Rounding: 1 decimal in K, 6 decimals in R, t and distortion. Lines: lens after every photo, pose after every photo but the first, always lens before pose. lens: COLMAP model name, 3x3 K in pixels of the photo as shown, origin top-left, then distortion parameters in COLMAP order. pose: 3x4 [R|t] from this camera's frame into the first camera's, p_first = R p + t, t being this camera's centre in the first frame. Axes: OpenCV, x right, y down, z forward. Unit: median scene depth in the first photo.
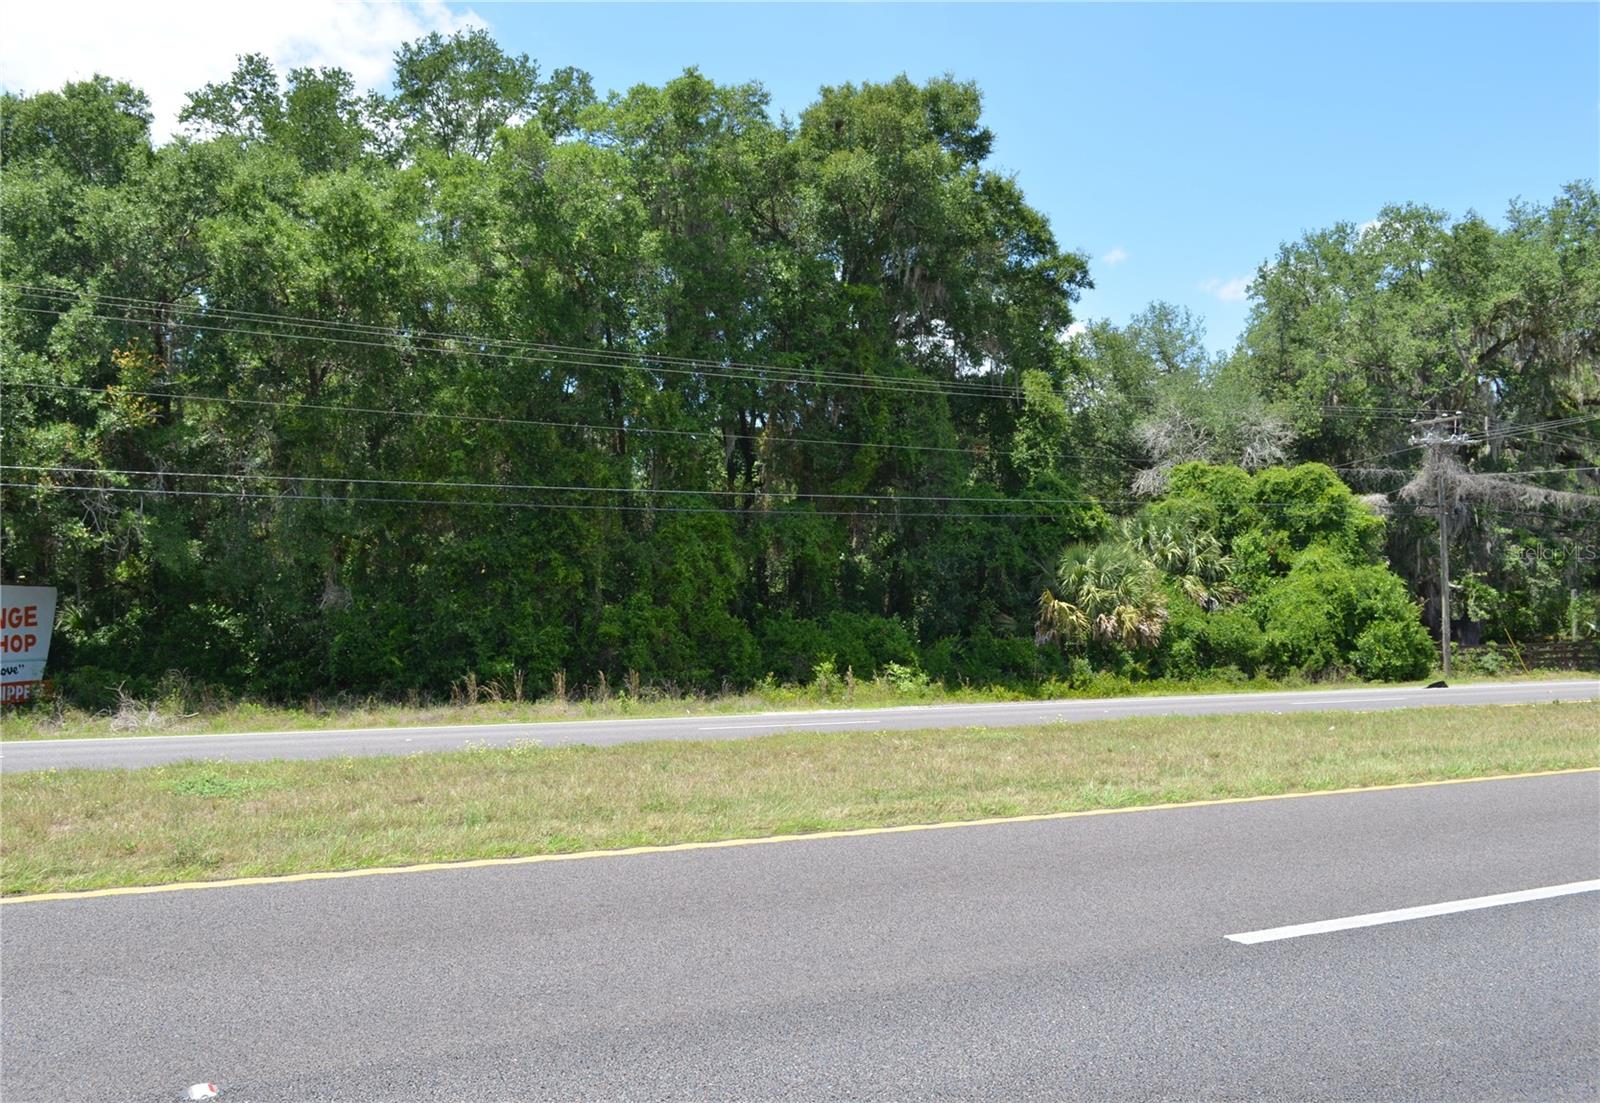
lens RADIAL K [[1368.8, 0, 768.0], [0, 1368.8, 548.8], [0, 0, 1]] dist [-0.027231, -0.000429]
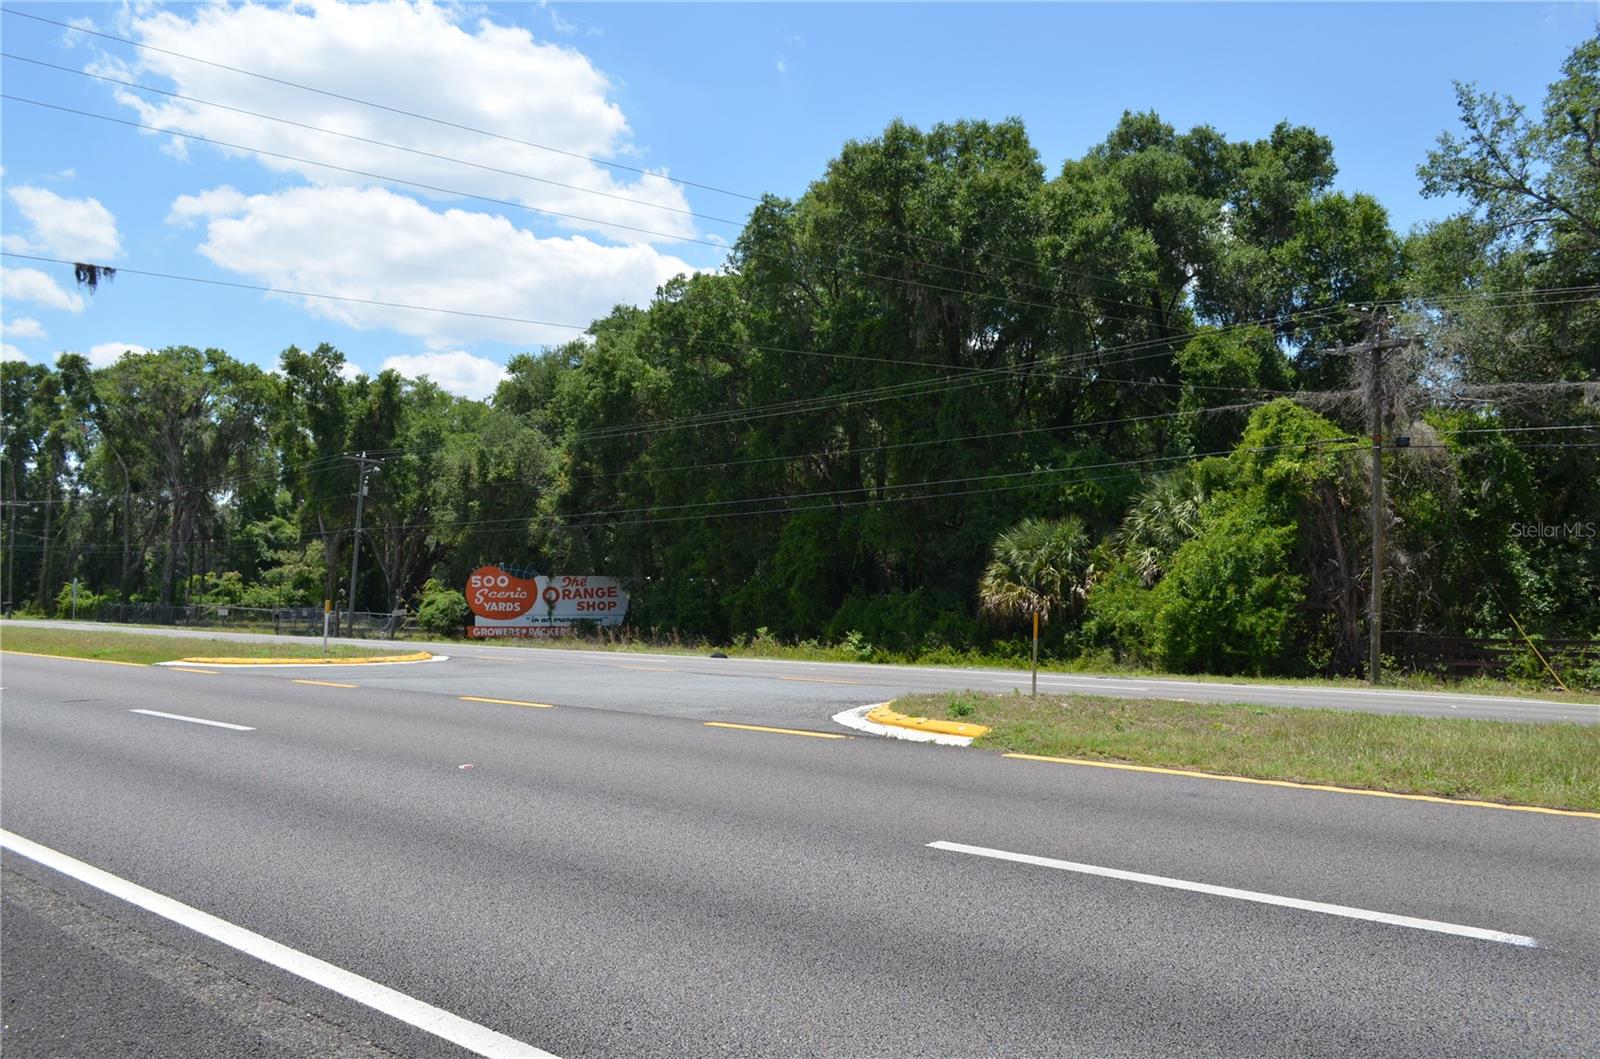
lens RADIAL K [[1304.0, 0, 802.4], [0, 1304.0, 539.8], [0, 0, 1]] dist [-0.030581, 0.012555]
pose [[0.351740, -0.036500, -0.935386, 1.144266], [0.043519, 0.998797, -0.022609, 0.026858], [0.935085, -0.032755, 0.352906, 0.546789]]
